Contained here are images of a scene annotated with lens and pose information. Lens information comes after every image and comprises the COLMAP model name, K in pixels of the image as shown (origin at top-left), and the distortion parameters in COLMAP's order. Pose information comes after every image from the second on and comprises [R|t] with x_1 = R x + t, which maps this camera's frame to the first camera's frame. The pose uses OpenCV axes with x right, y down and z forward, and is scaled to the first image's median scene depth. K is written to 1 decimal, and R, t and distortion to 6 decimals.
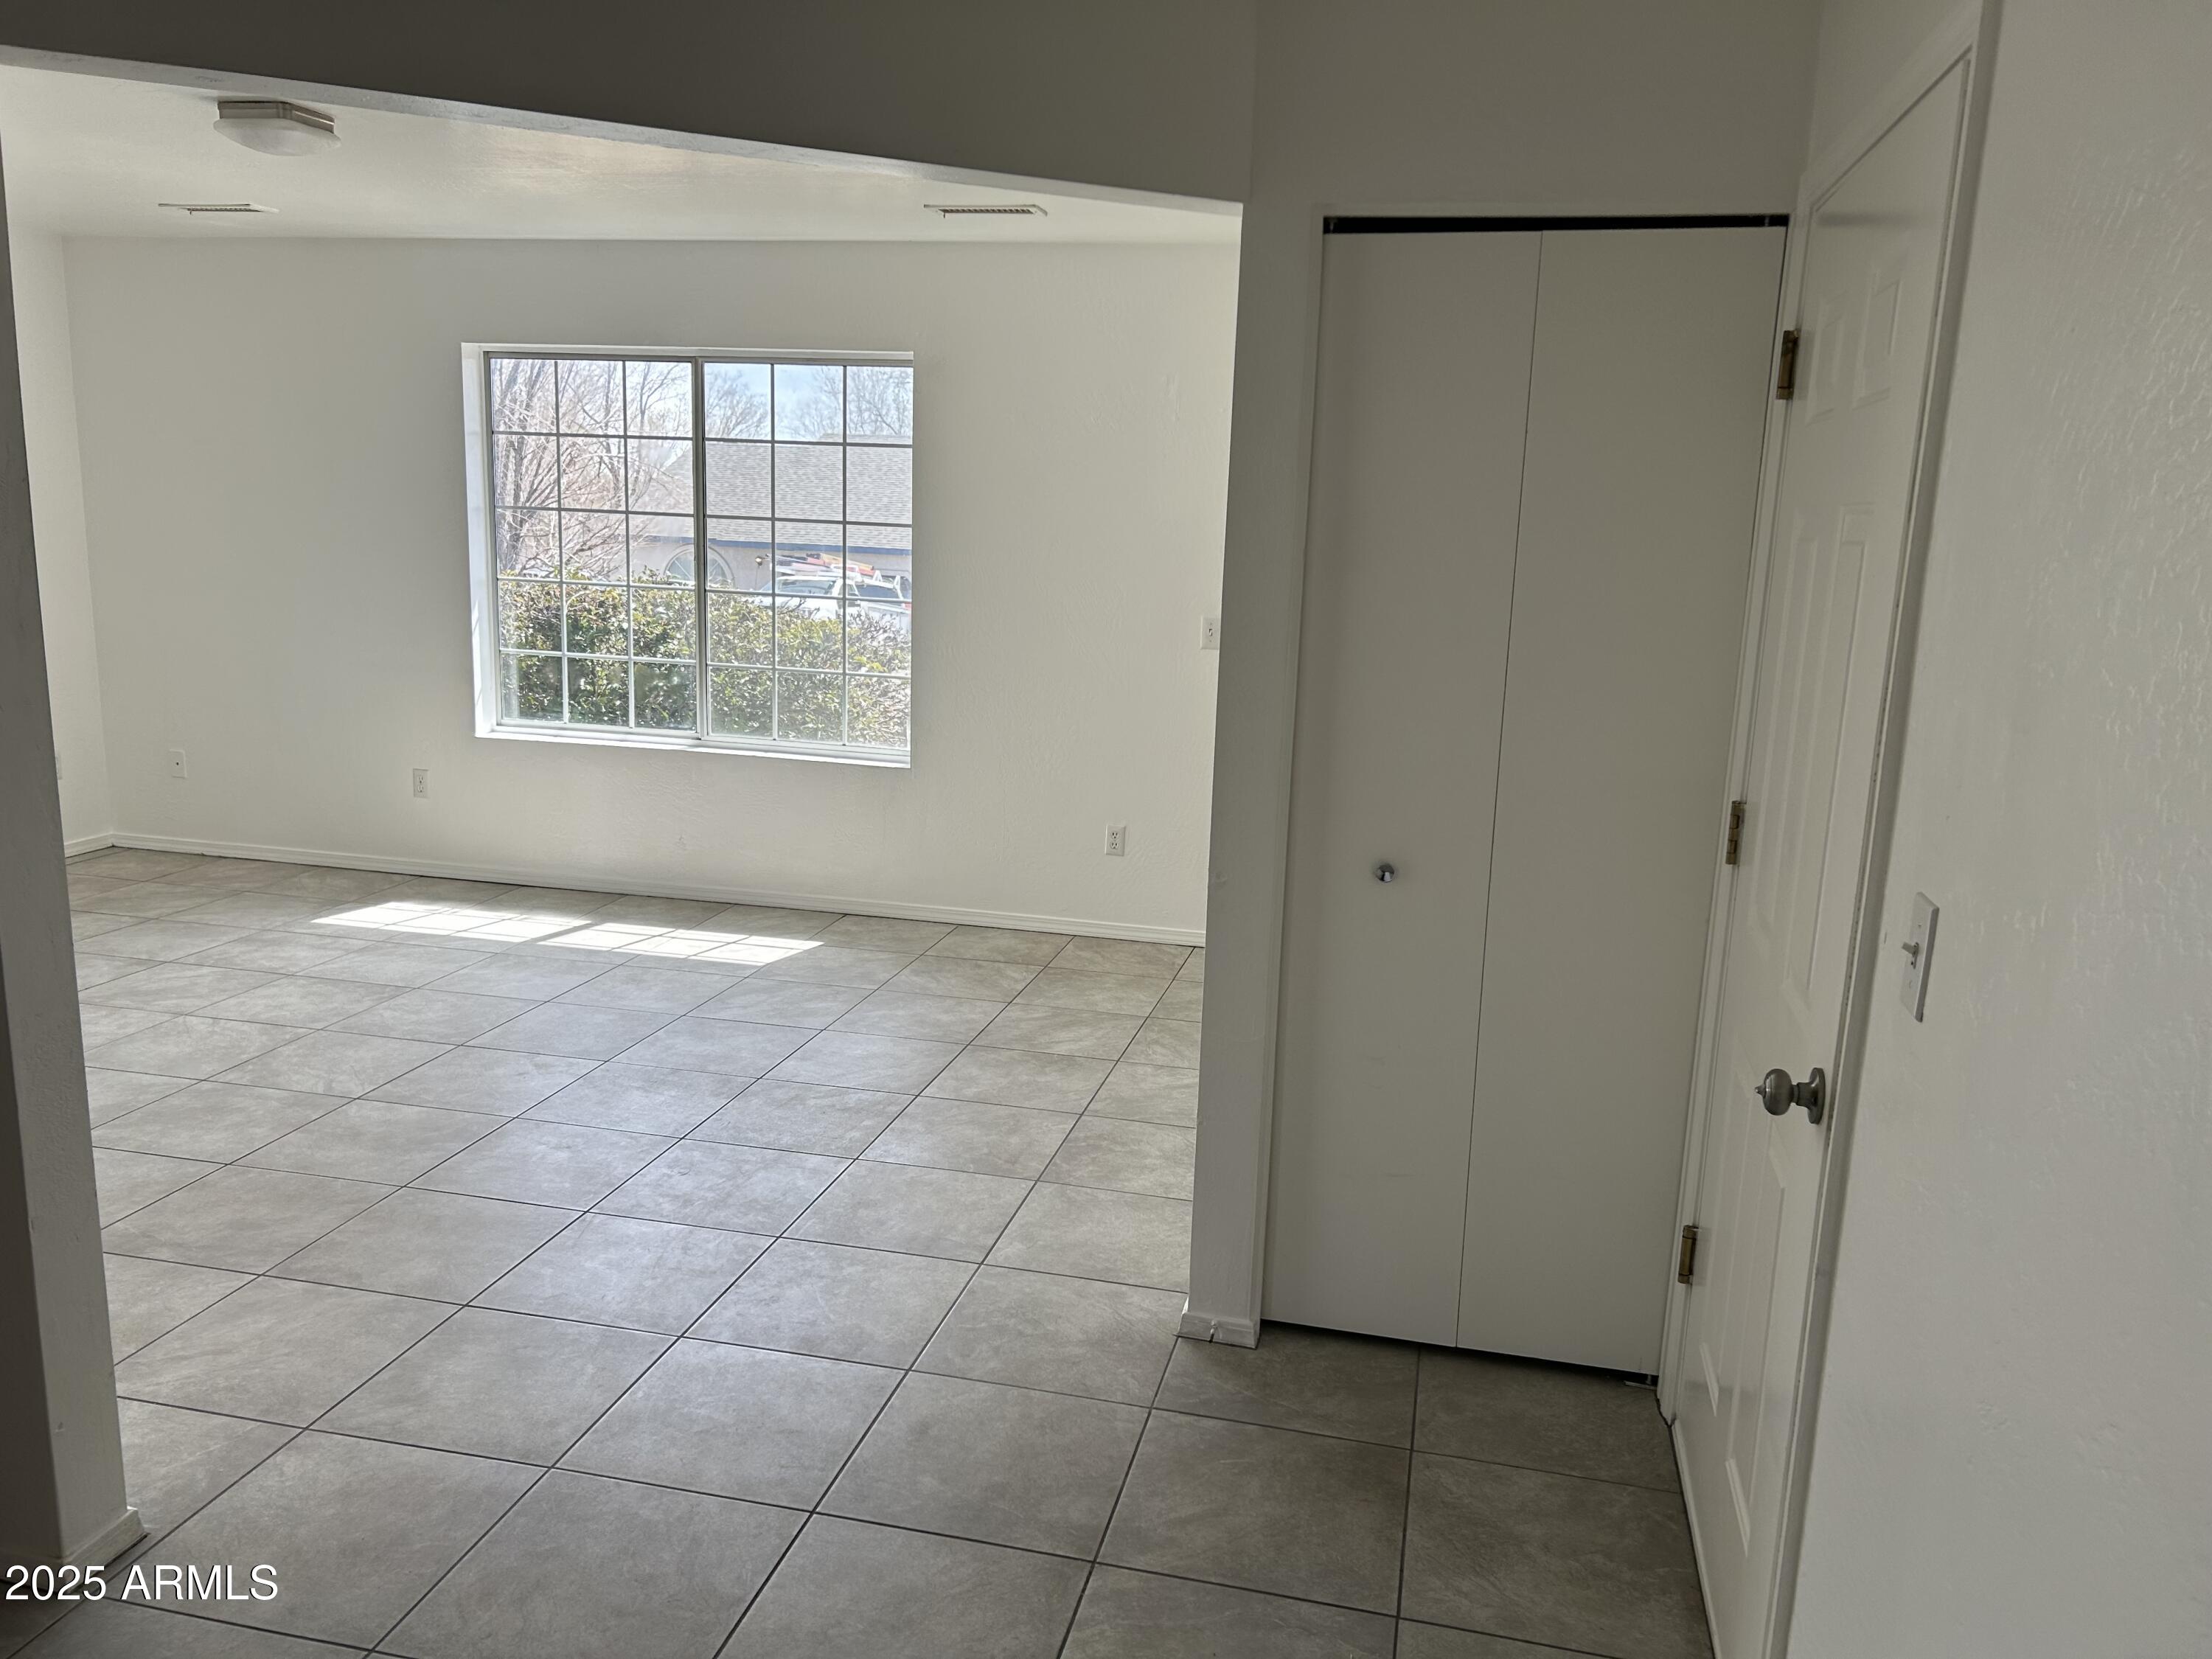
lens RADIAL K [[1667.3, 0, 1107.7], [0, 1667.3, 830.6], [0, 0, 1]] dist [0.043968, -0.039341]
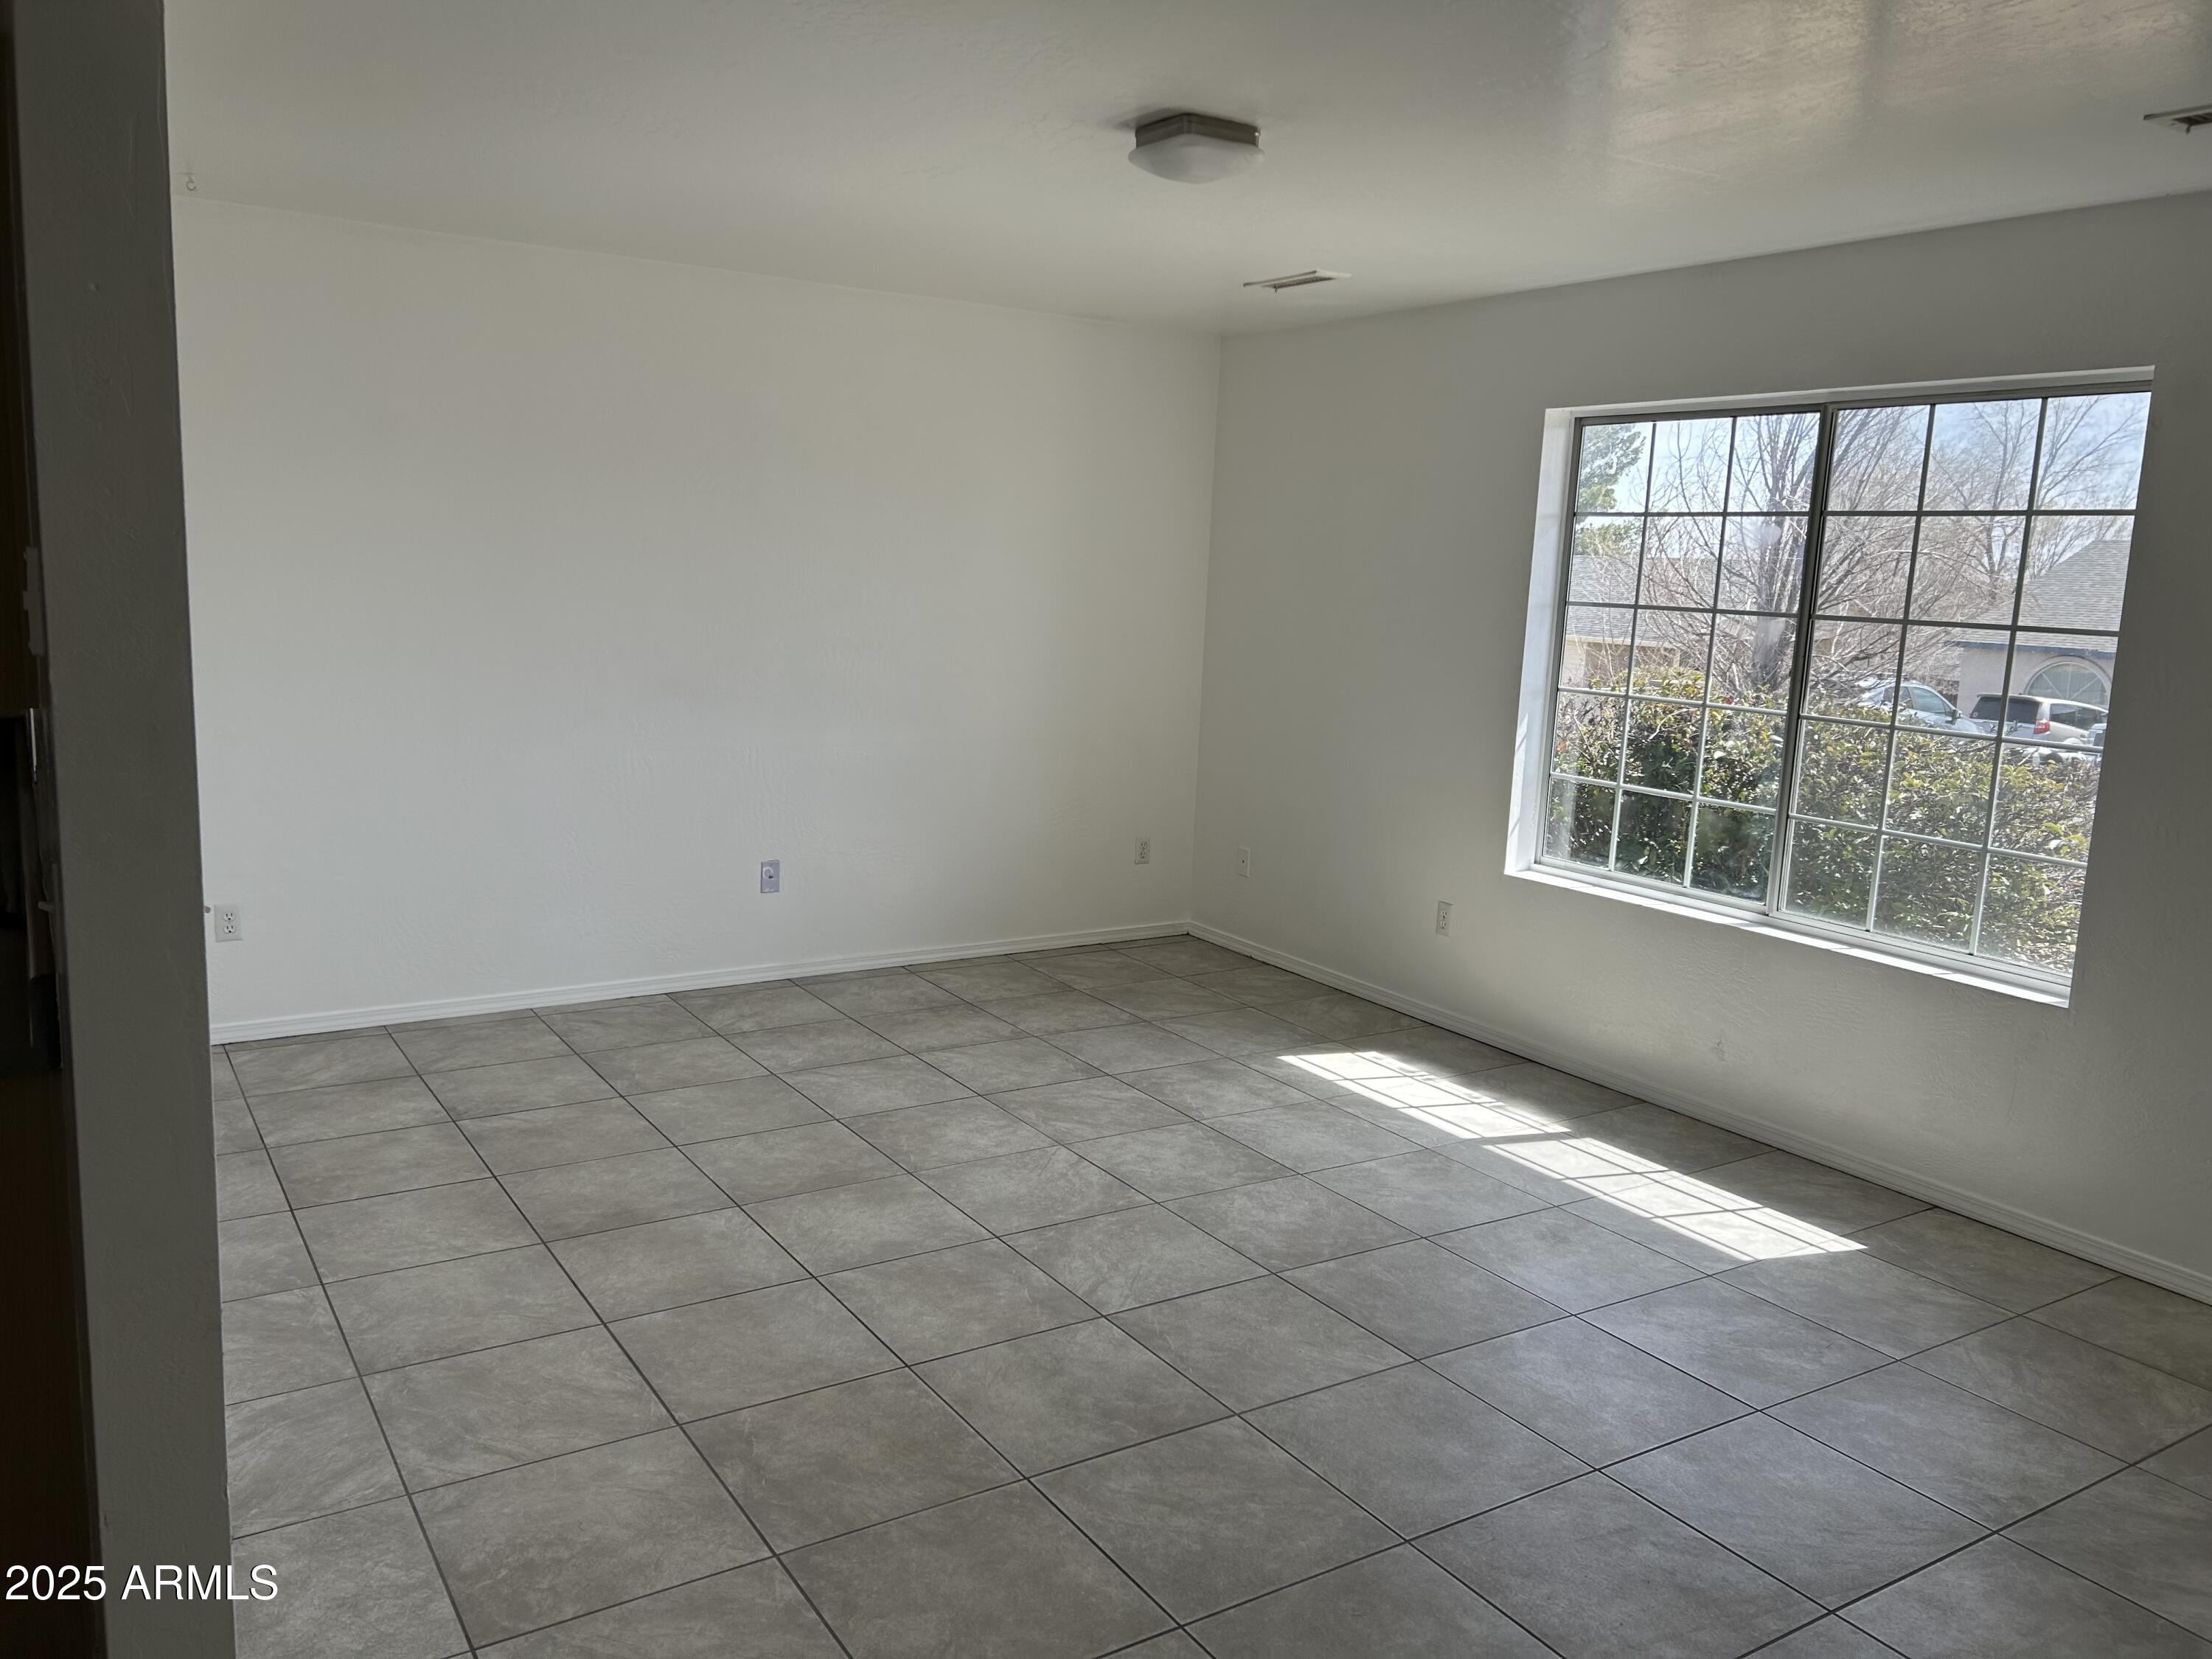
lens RADIAL K [[1667.3, 0, 1074.1], [0, 1667.3, 818.0], [0, 0, 1]] dist [0.043968, -0.039341]
pose [[0.706948, 0.104882, -0.699446, 0.060613], [-0.151723, 0.988410, -0.005139, -0.052785], [0.690800, 0.109755, 0.714667, 0.284915]]
